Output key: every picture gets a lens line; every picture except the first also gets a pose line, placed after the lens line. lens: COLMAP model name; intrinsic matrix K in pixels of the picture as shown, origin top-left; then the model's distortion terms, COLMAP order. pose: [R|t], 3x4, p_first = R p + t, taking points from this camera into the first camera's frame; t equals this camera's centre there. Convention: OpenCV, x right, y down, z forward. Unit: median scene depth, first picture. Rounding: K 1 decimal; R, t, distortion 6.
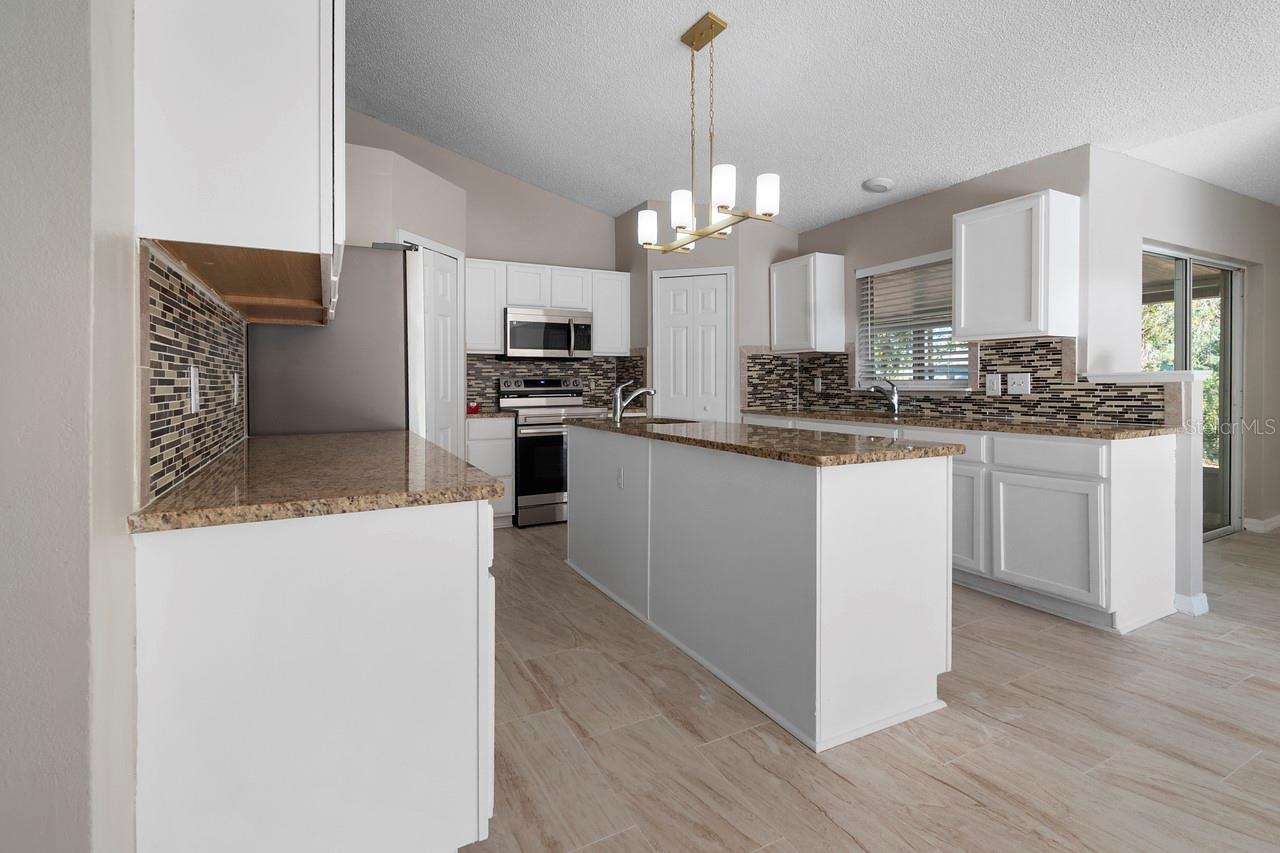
lens RADIAL K [[592.9, 0, 639.4], [0, 592.9, 387.5], [0, 0, 1]] dist [0.001603, -0.001065]
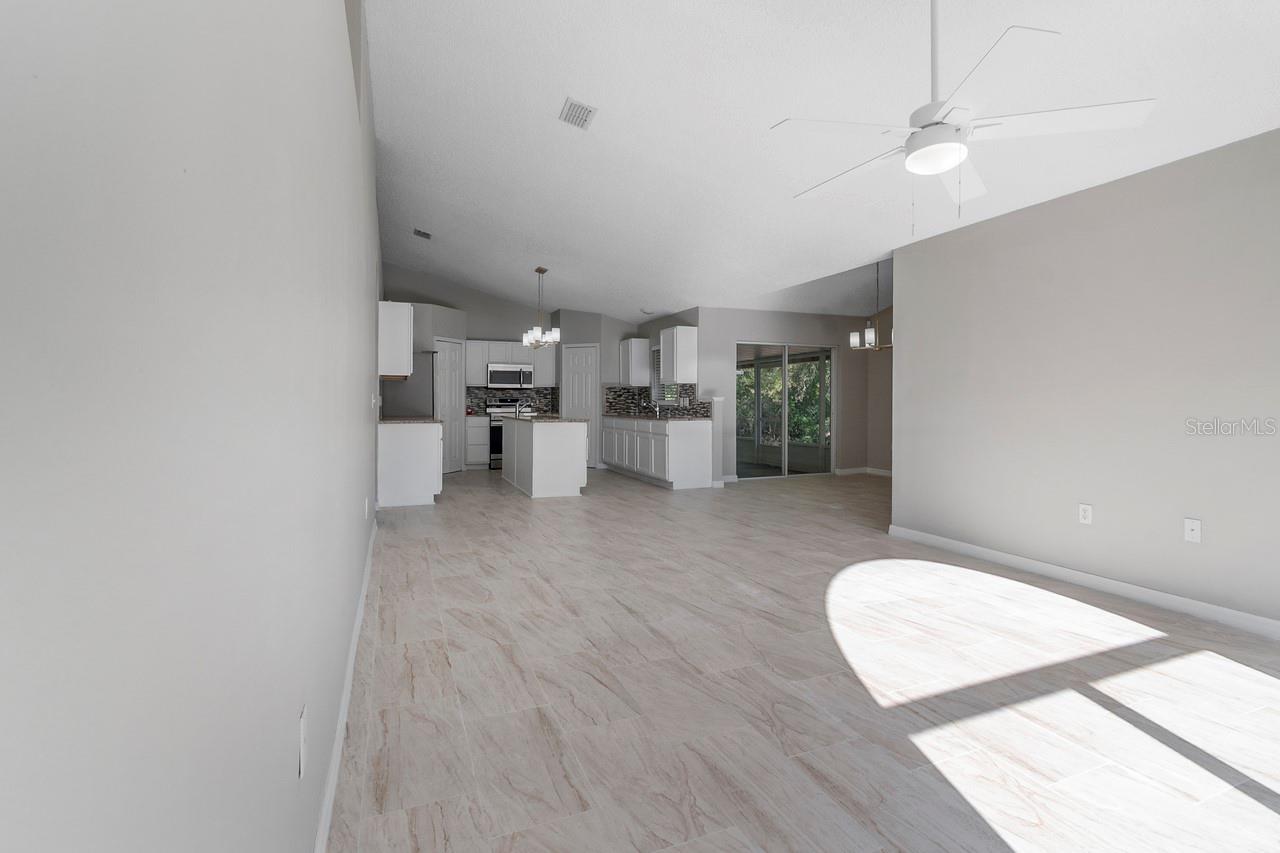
lens RADIAL K [[592.9, 0, 645.1], [0, 592.9, 402.0], [0, 0, 1]] dist [0.001603, -0.001065]
pose [[0.996131, 0.006611, -0.087631, 0.493012], [-0.007322, 0.999943, -0.007793, 0.009716], [0.087574, 0.008404, 0.996123, -0.988878]]
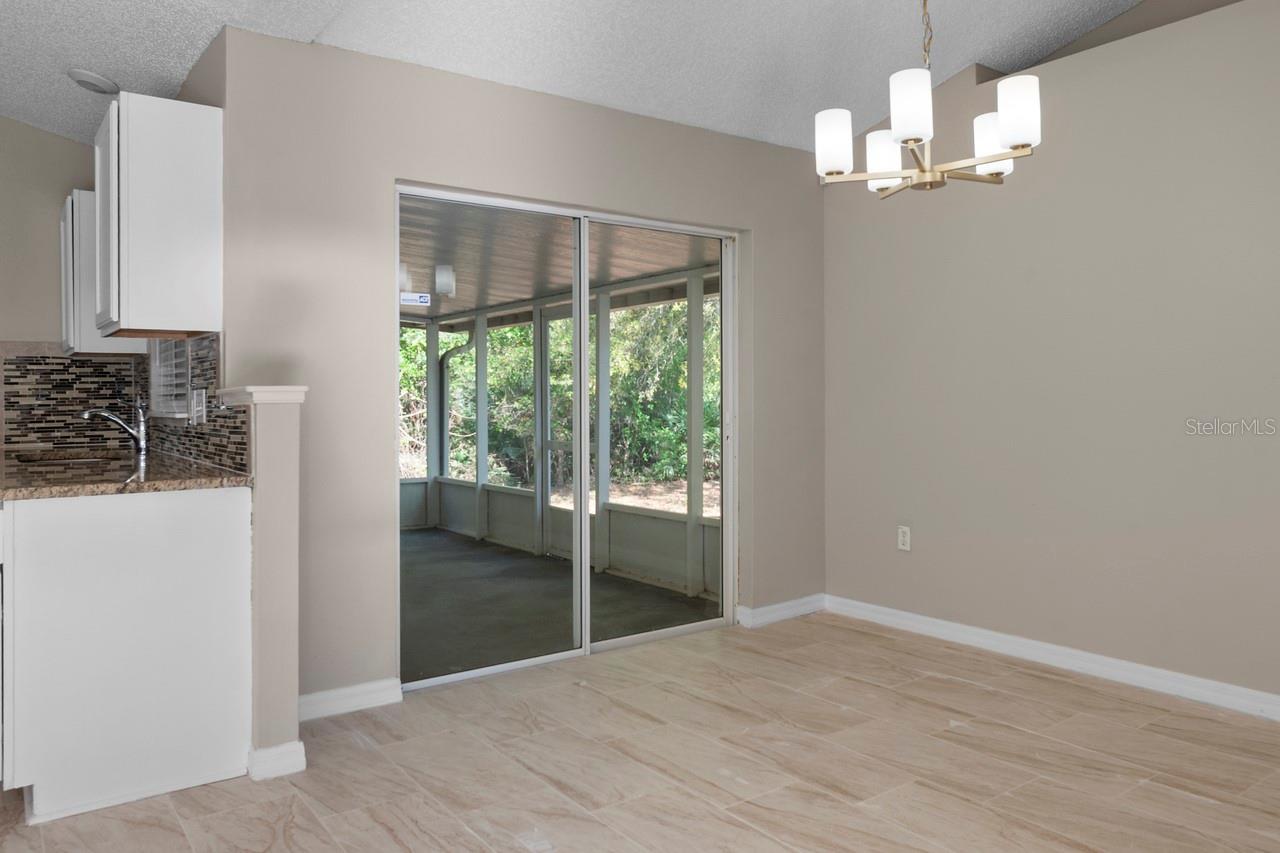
lens RADIAL K [[905.7, 0, 642.0], [0, 905.7, 413.3], [0, 0, 1]] dist [0.000279, -0.001361]
pose [[0.988699, 0.001056, 0.149910, 0.686321], [-0.001653, 0.999991, 0.003862, -0.002727], [-0.149904, -0.004066, 0.988692, -0.000640]]
